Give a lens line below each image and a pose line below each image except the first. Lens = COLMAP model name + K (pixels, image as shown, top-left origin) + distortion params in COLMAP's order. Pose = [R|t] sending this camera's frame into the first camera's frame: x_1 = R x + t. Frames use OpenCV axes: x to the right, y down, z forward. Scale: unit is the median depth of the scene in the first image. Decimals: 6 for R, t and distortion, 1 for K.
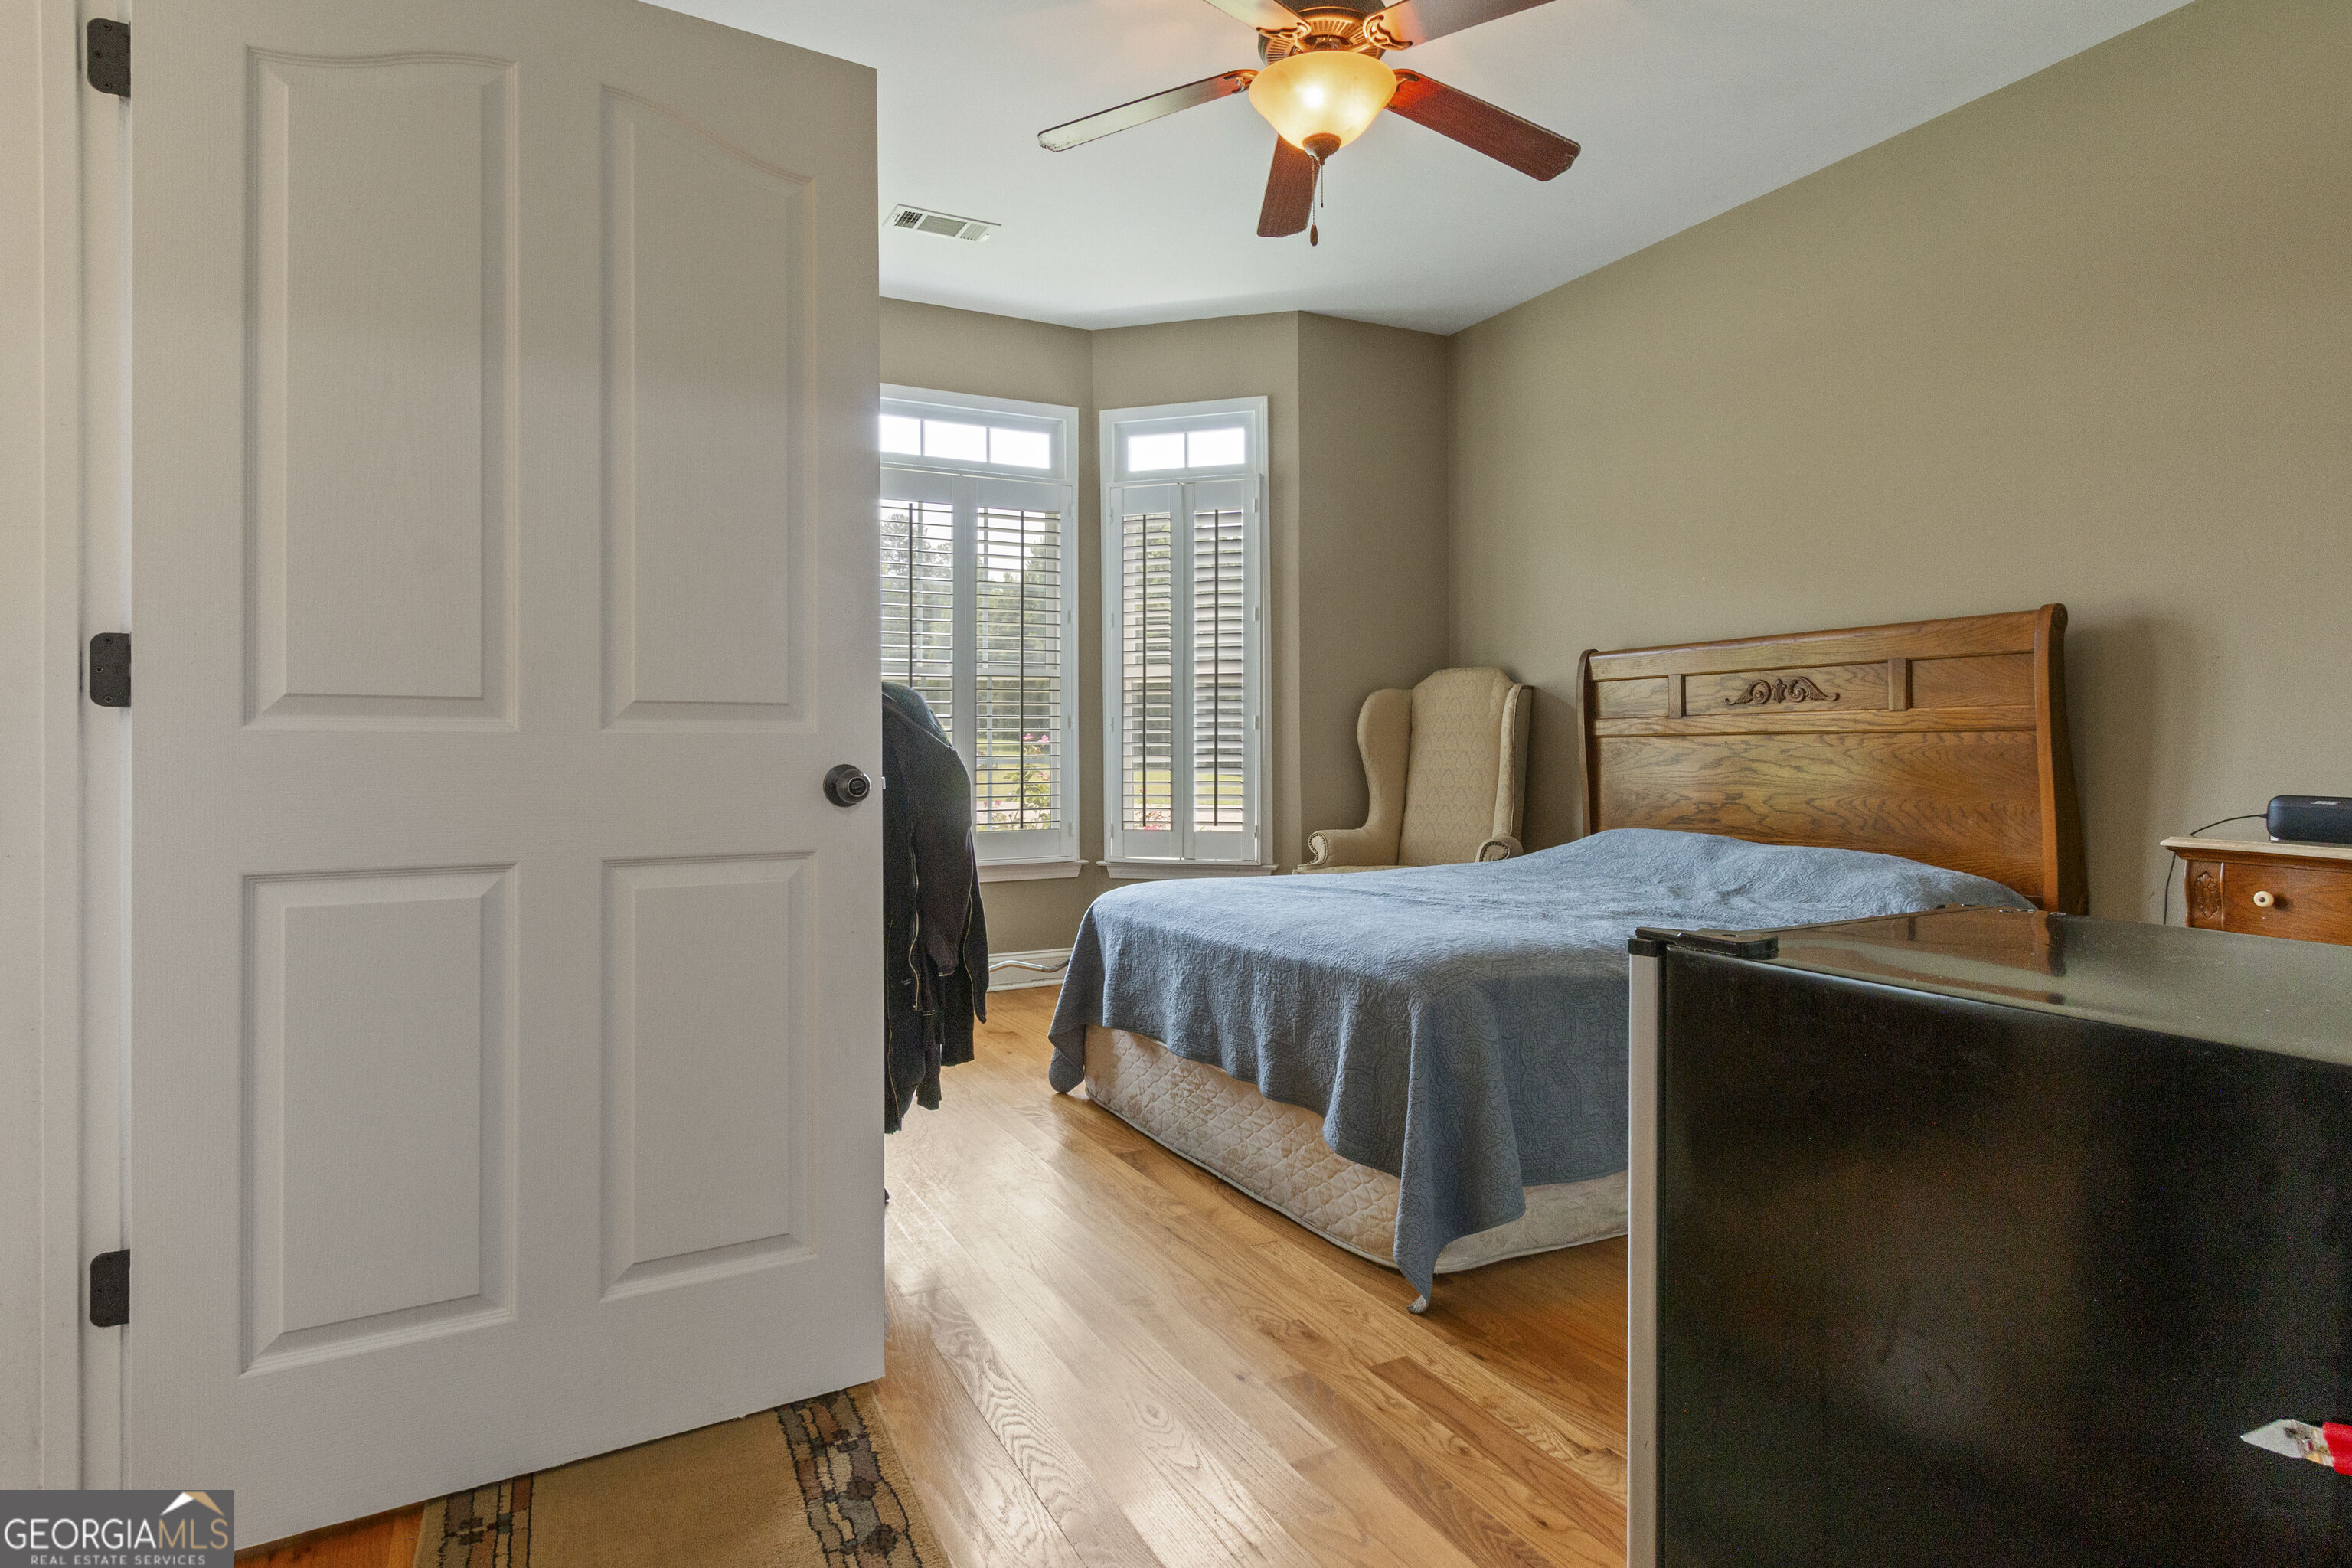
lens RADIAL K [[1224.1, 0, 1179.7], [0, 1224.1, 760.6], [0, 0, 1]] dist [0.002022, 0.000165]
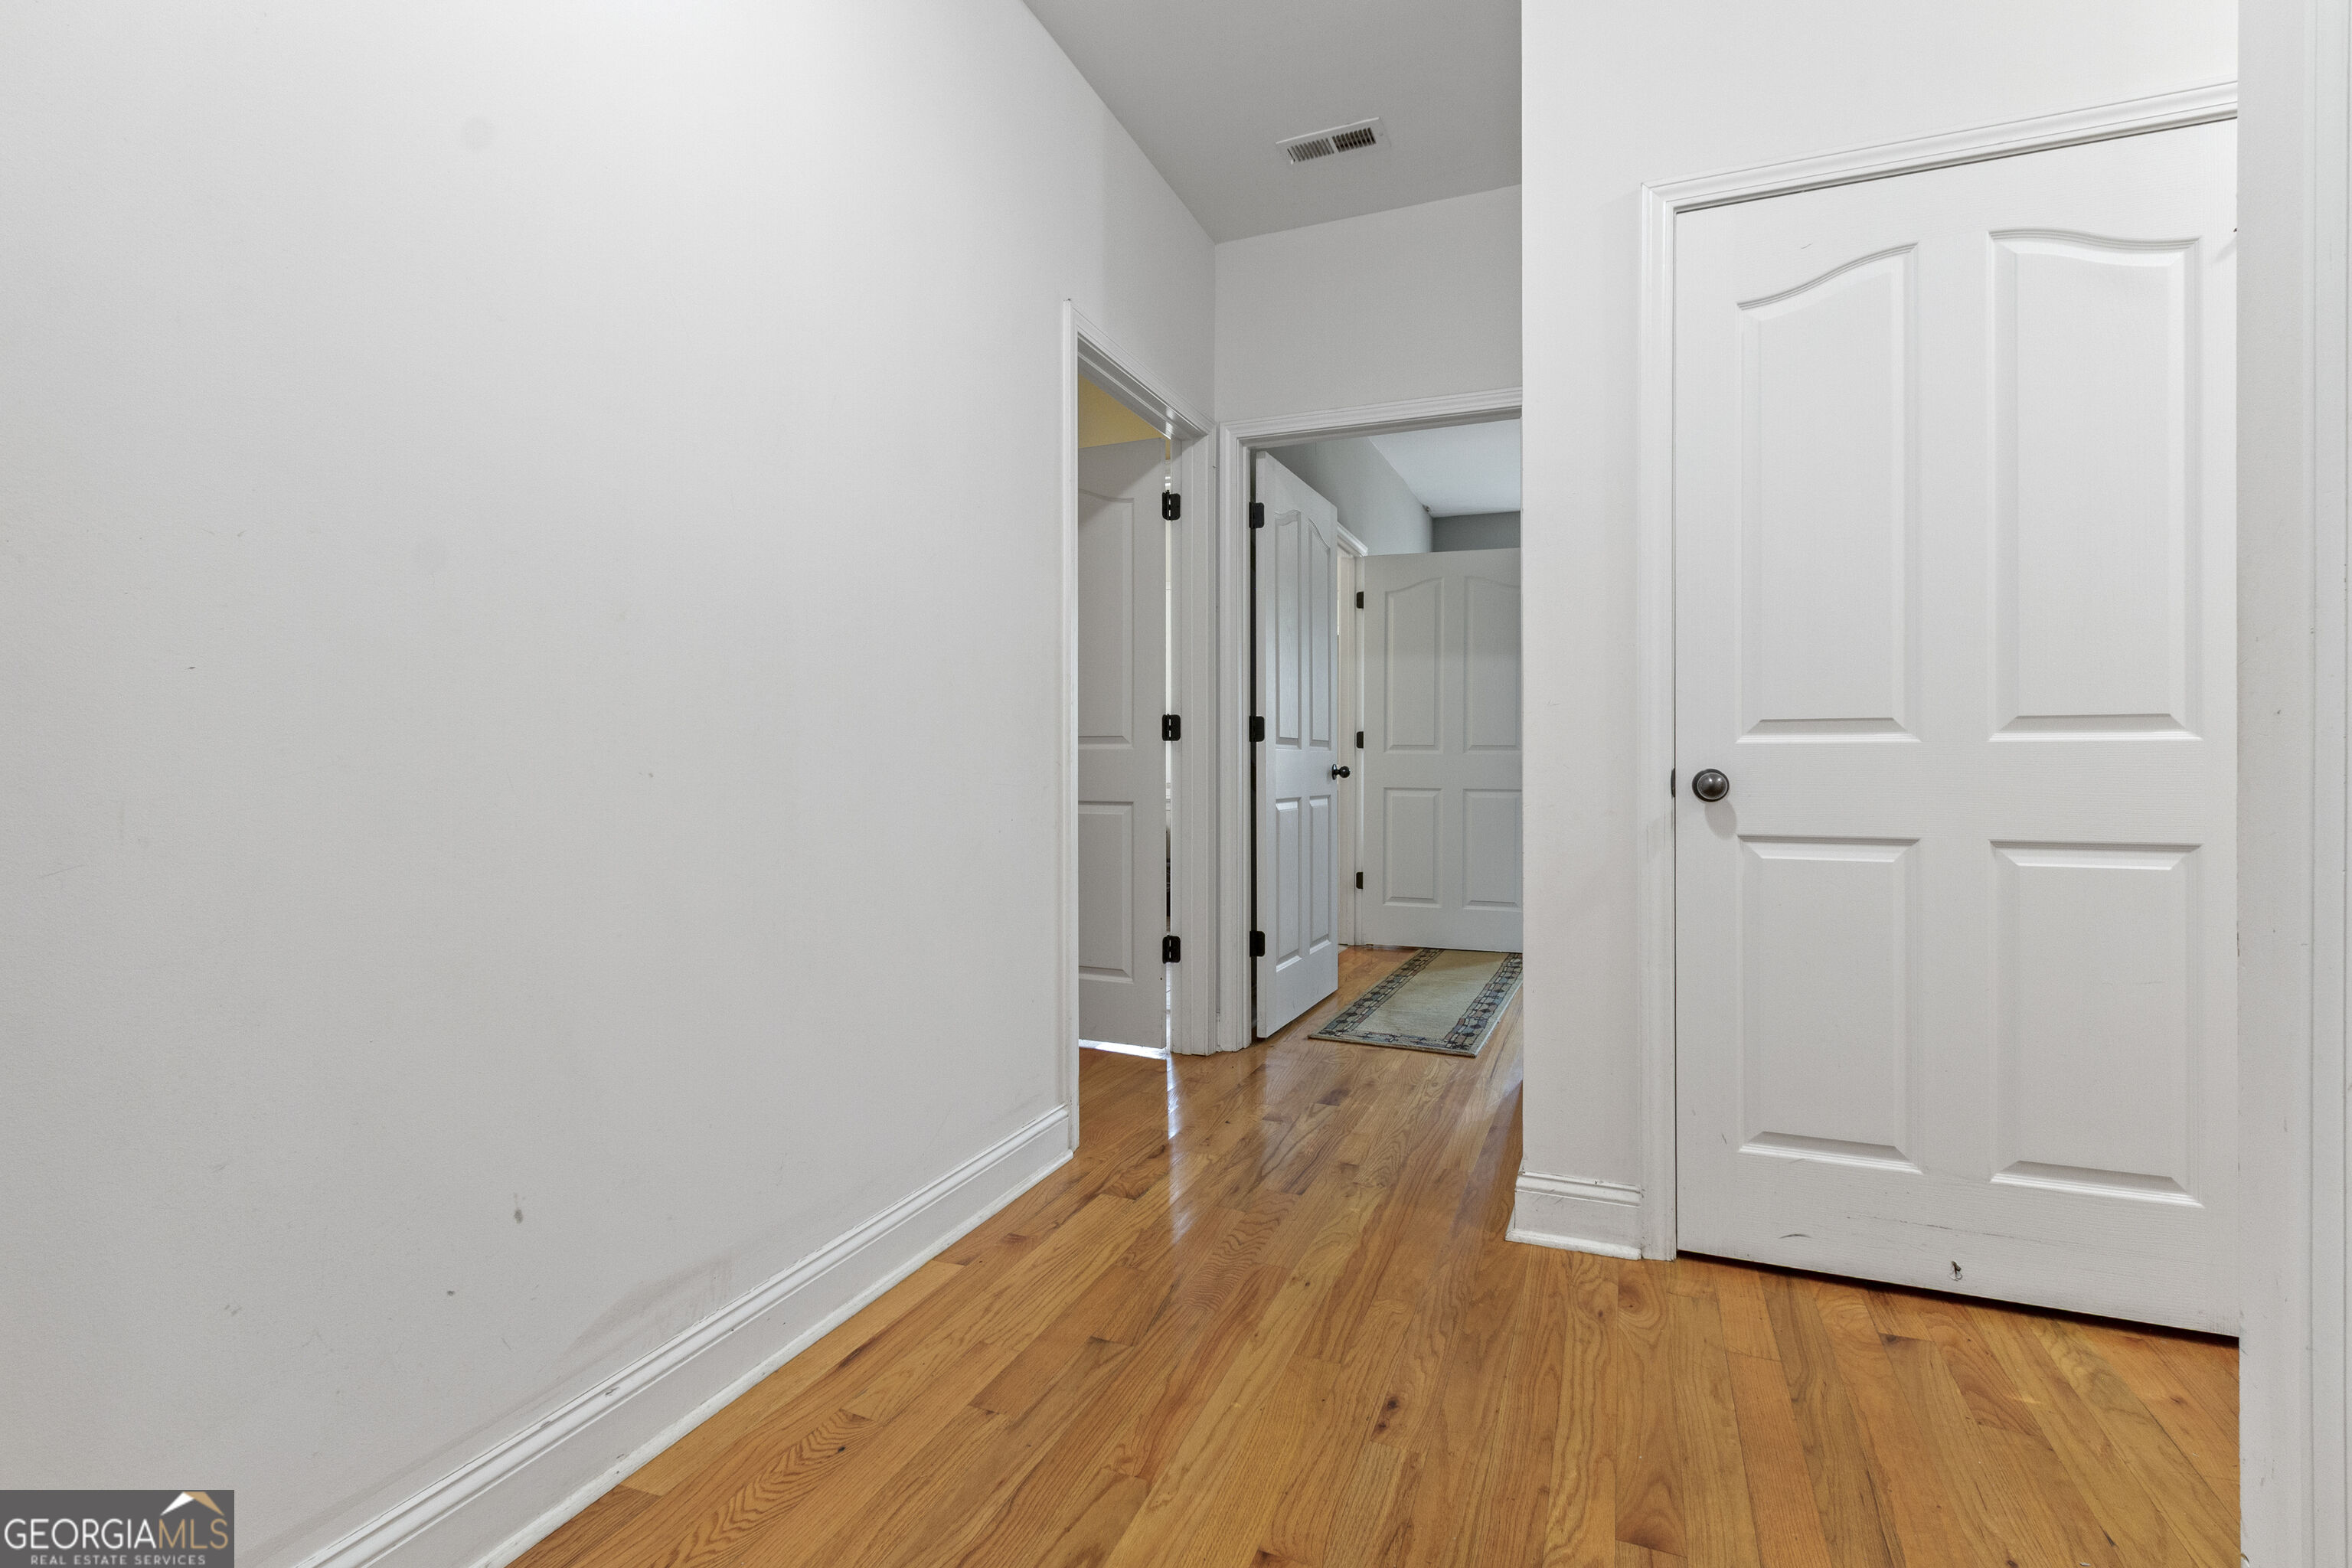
lens RADIAL K [[1090.5, 0, 1177.3], [0, 1090.5, 769.4], [0, 0, 1]] dist [0.006032, -0.002868]
pose [[0.639360, 0.006600, -0.768879, 1.535495], [-0.003780, 0.999978, 0.005441, 0.009518], [0.768898, -0.000572, 0.639371, -1.793697]]
